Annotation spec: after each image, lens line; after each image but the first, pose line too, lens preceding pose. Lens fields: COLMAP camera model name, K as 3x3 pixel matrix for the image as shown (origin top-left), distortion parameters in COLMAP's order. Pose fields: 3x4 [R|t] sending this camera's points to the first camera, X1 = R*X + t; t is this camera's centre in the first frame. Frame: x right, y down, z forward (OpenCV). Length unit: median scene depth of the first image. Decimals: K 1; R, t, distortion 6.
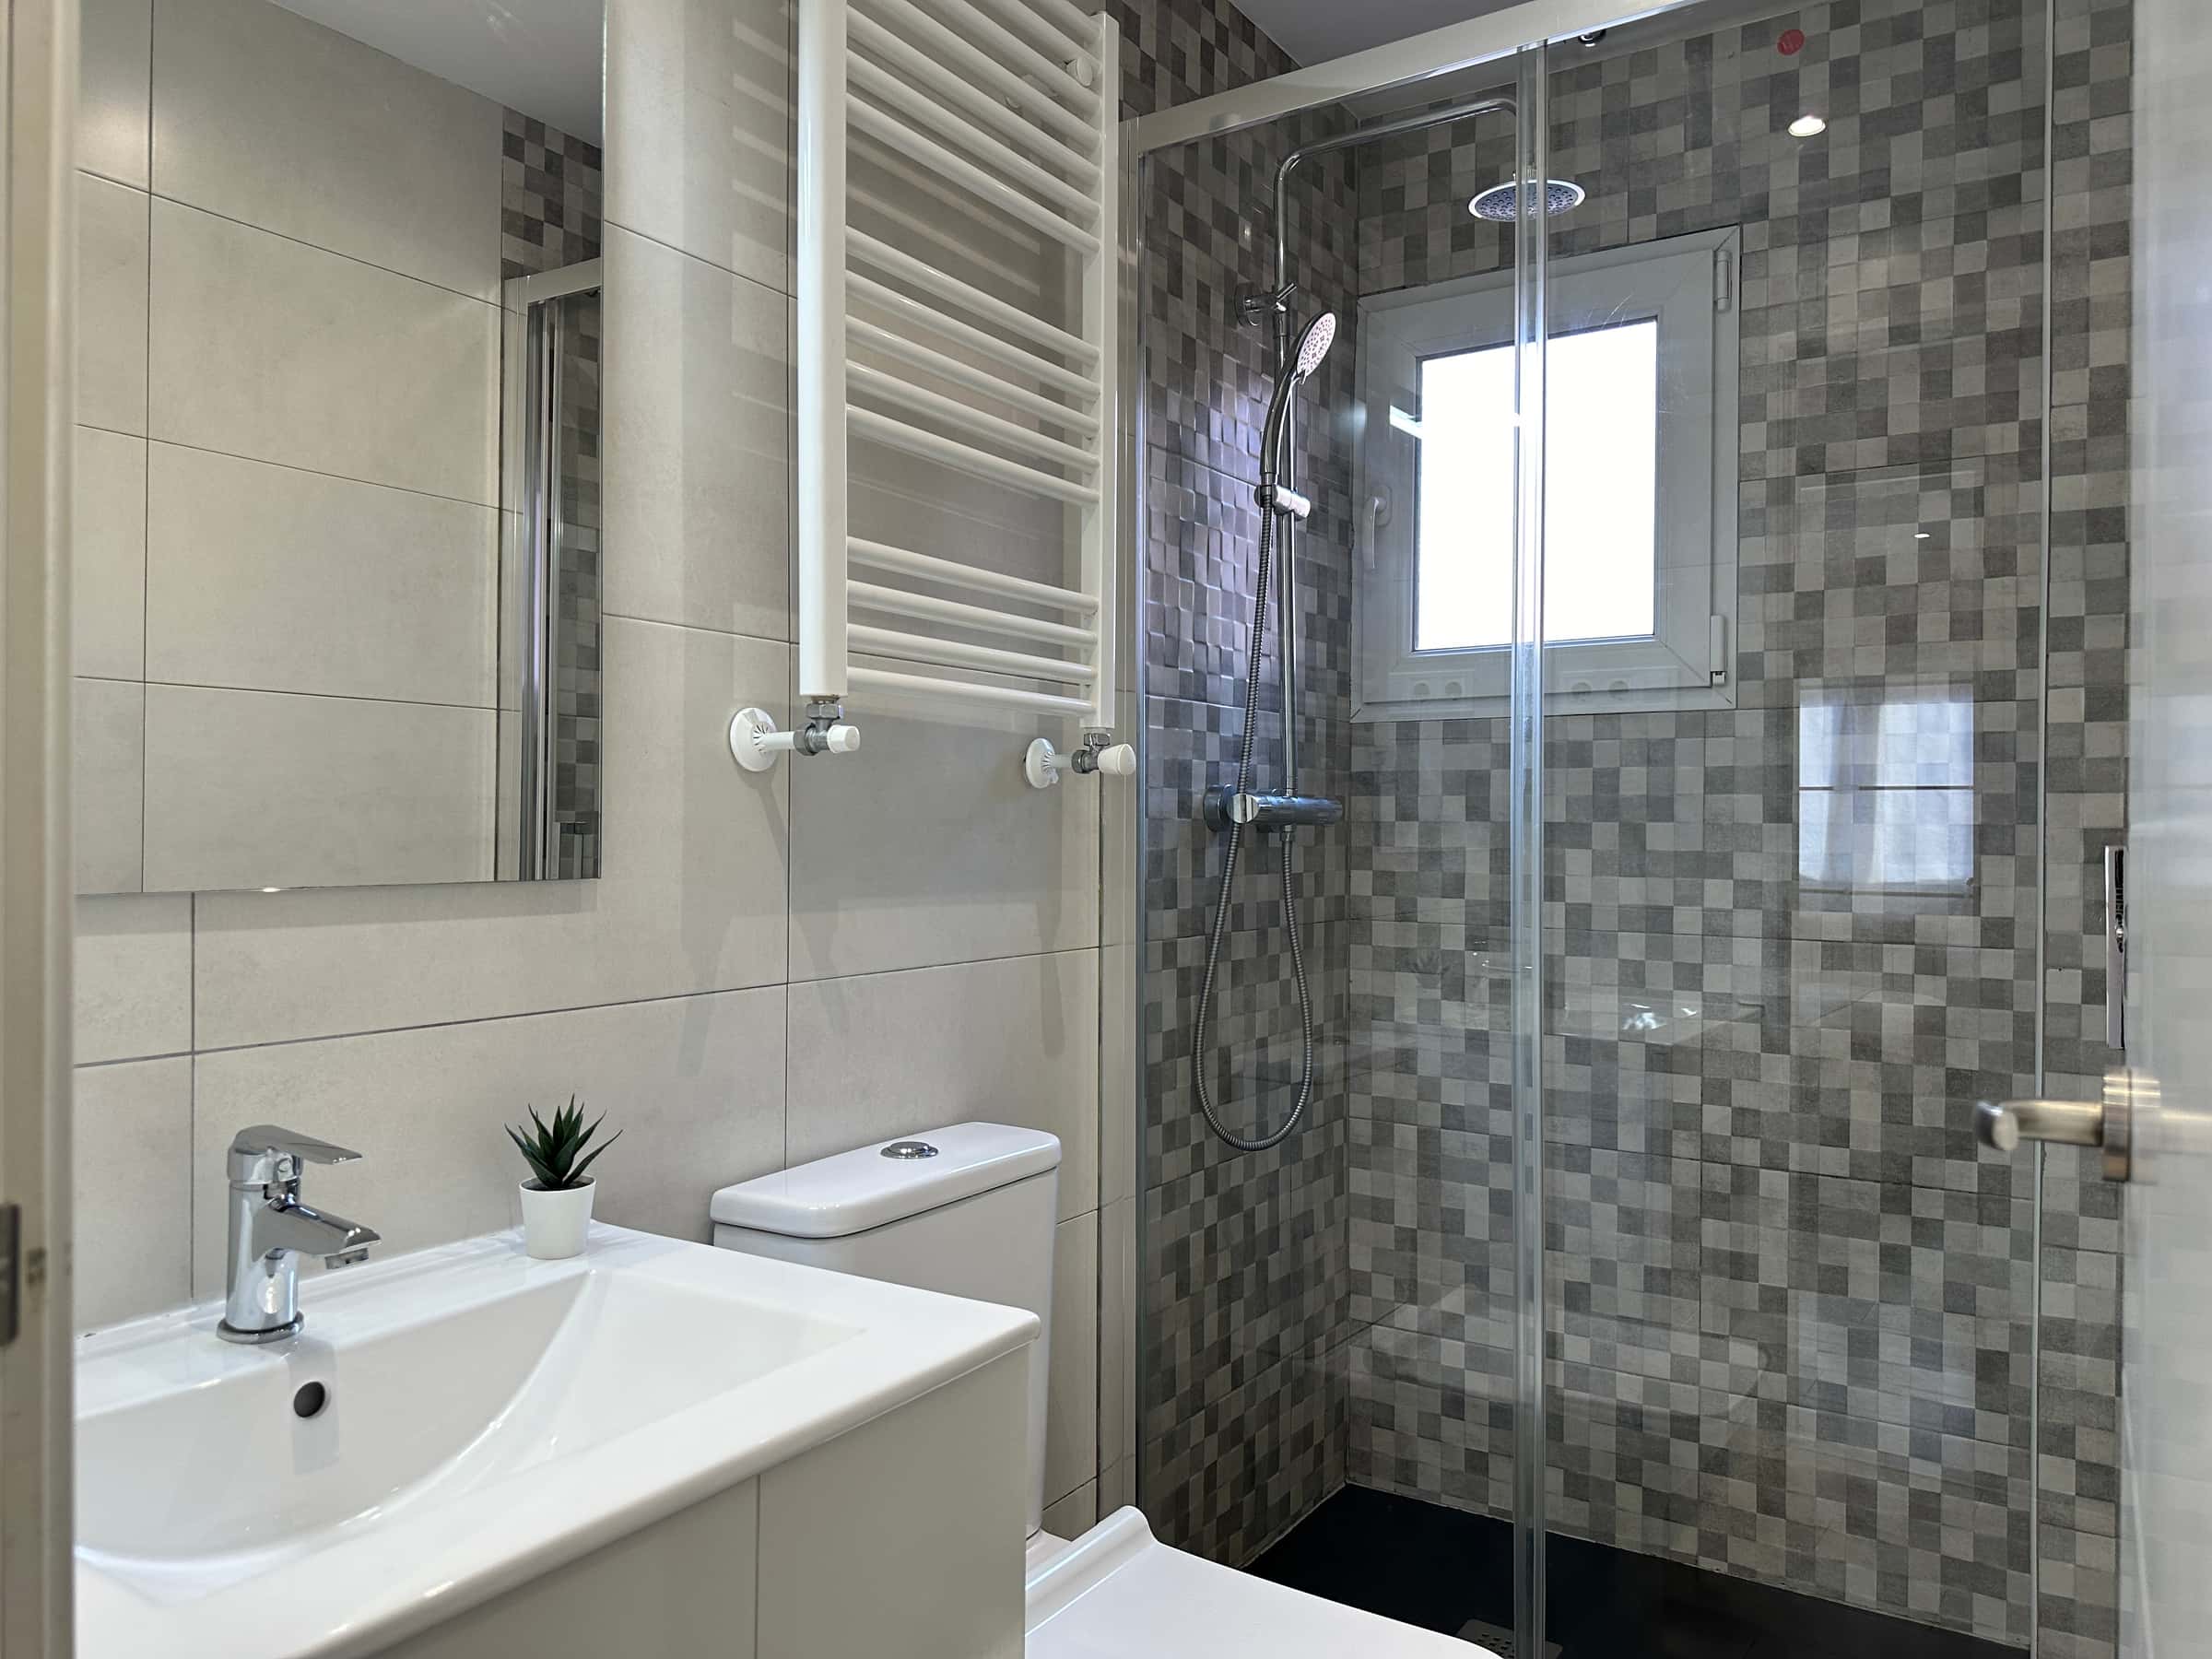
lens RADIAL K [[1560.3, 0, 1112.6], [0, 1560.3, 846.2], [0, 0, 1]] dist [0.145862, -0.162215]
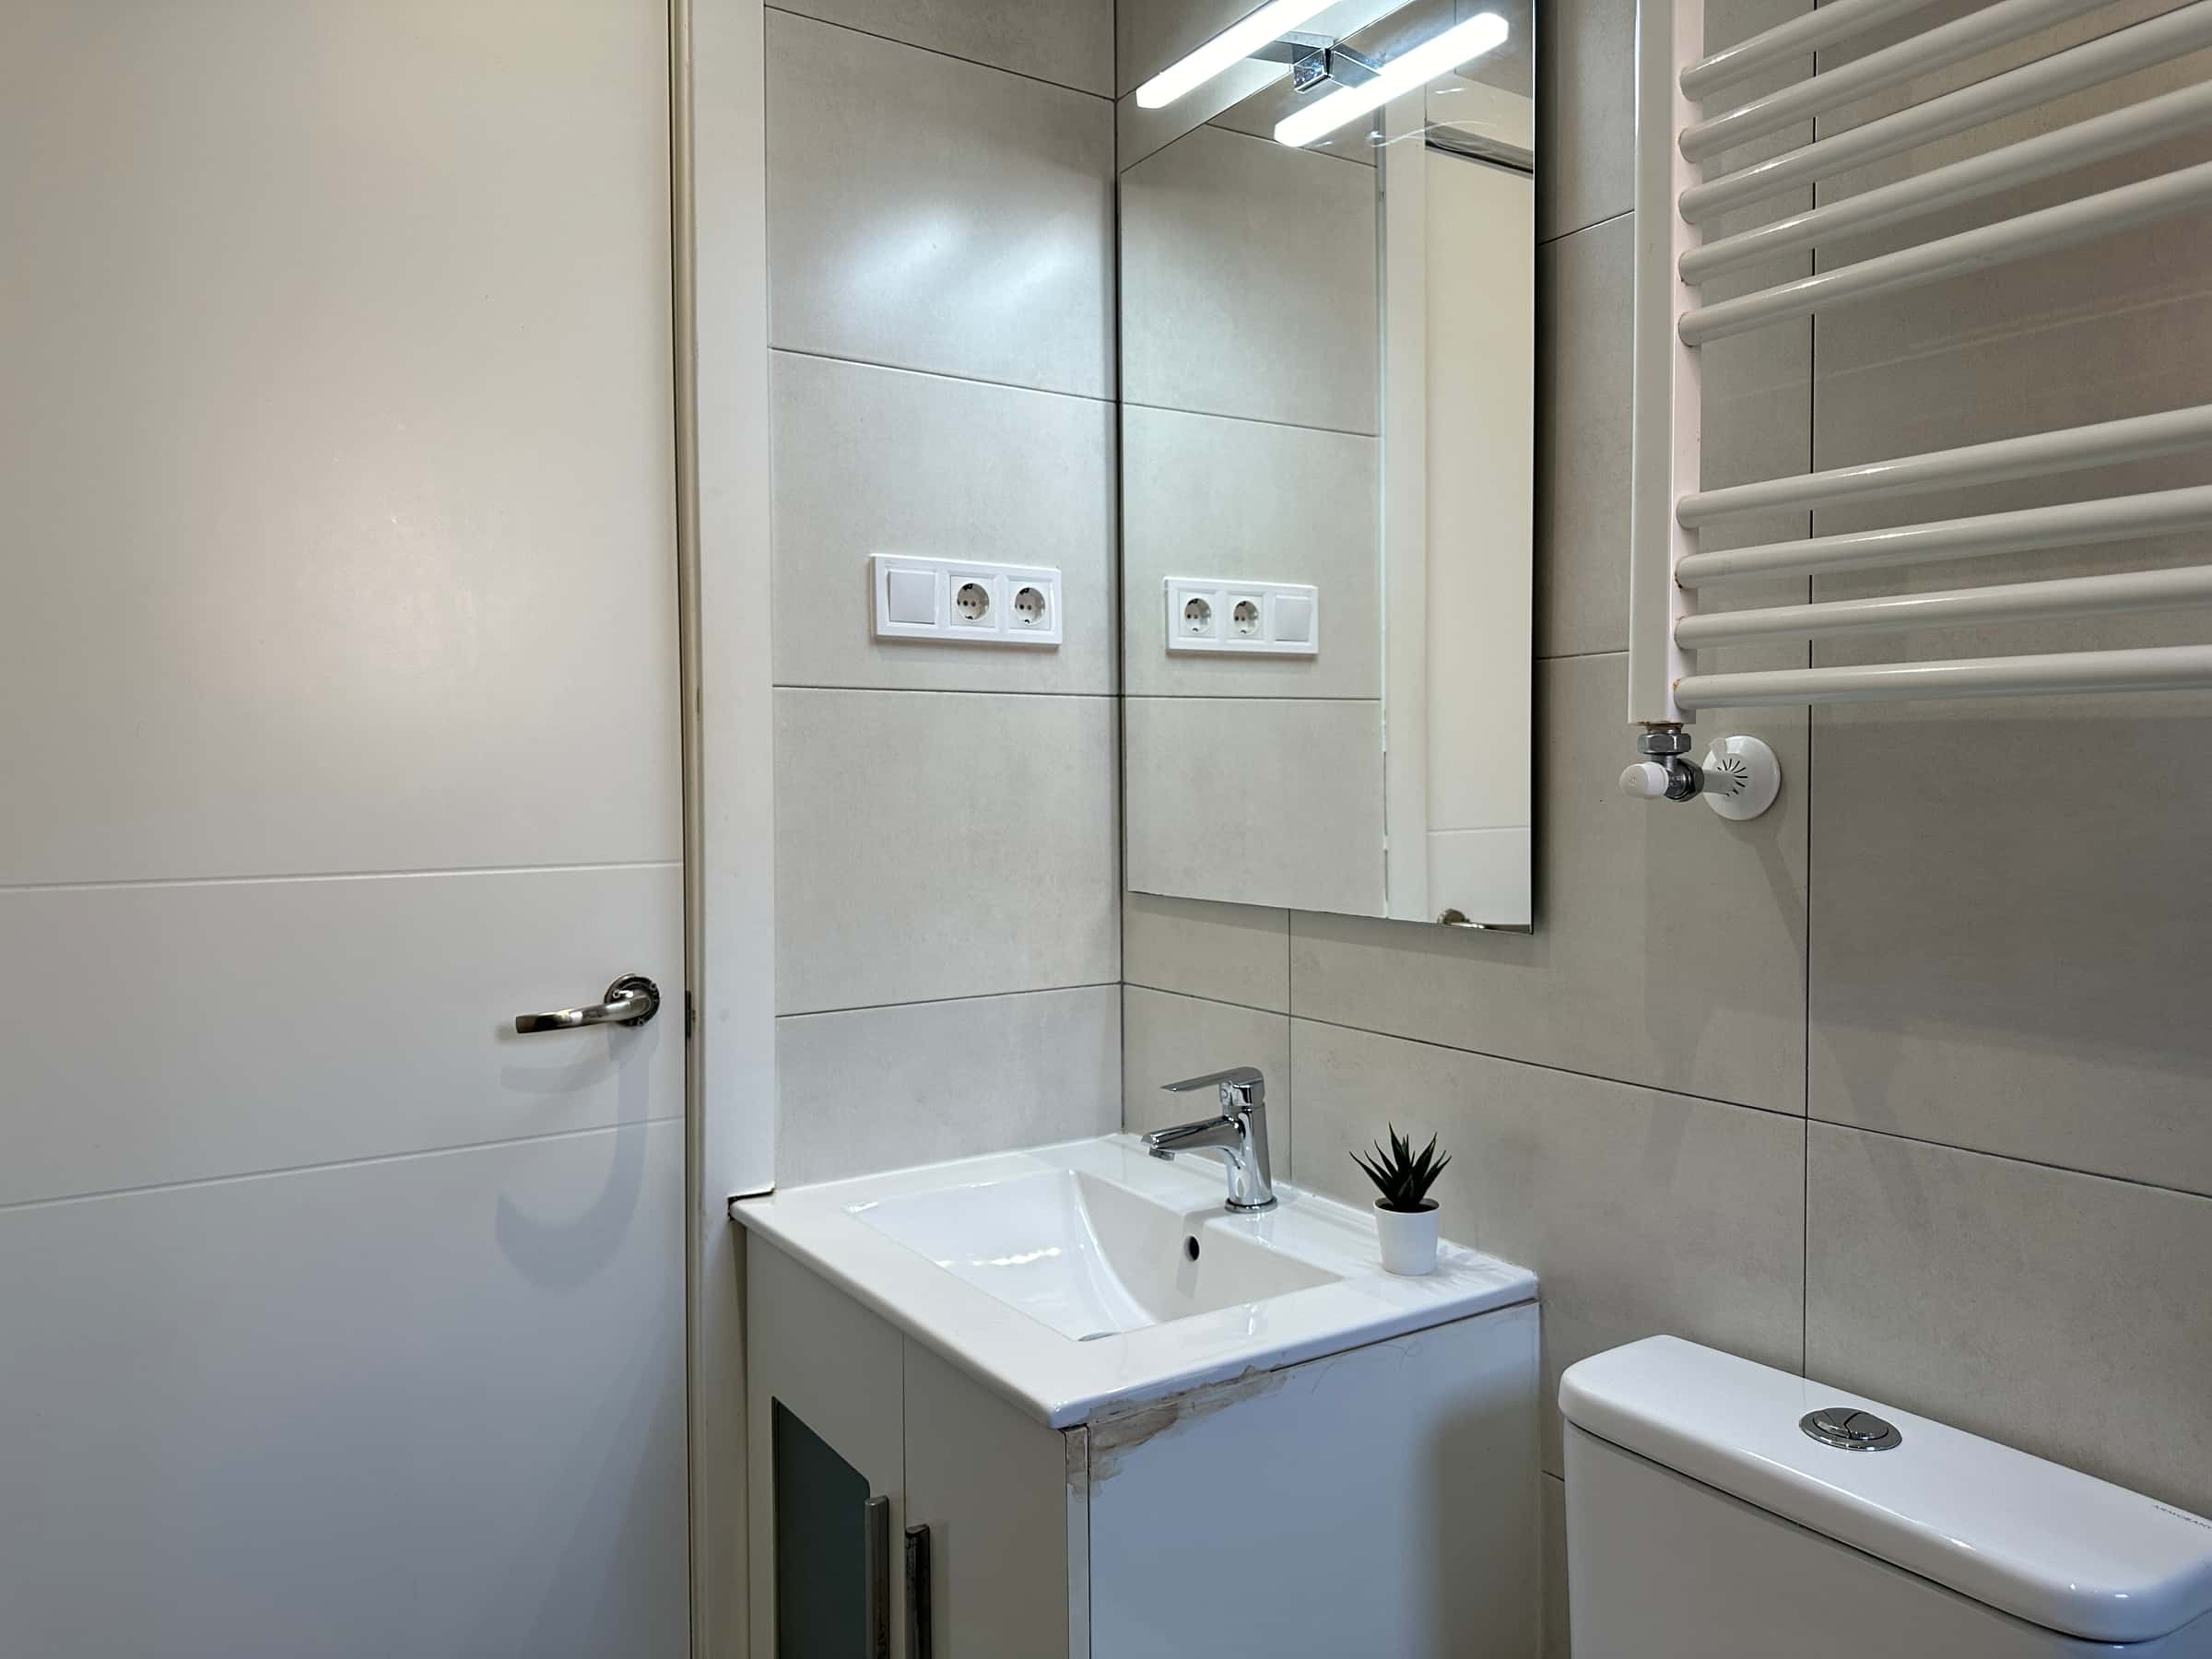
lens RADIAL K [[1560.3, 0, 1112.6], [0, 1560.3, 846.2], [0, 0, 1]] dist [0.145862, -0.162215]
pose [[-0.398606, 0.044399, -0.916047, 0.598711], [-0.002834, 0.998763, 0.049641, -0.073377], [0.917118, 0.022383, -0.397987, 1.028696]]
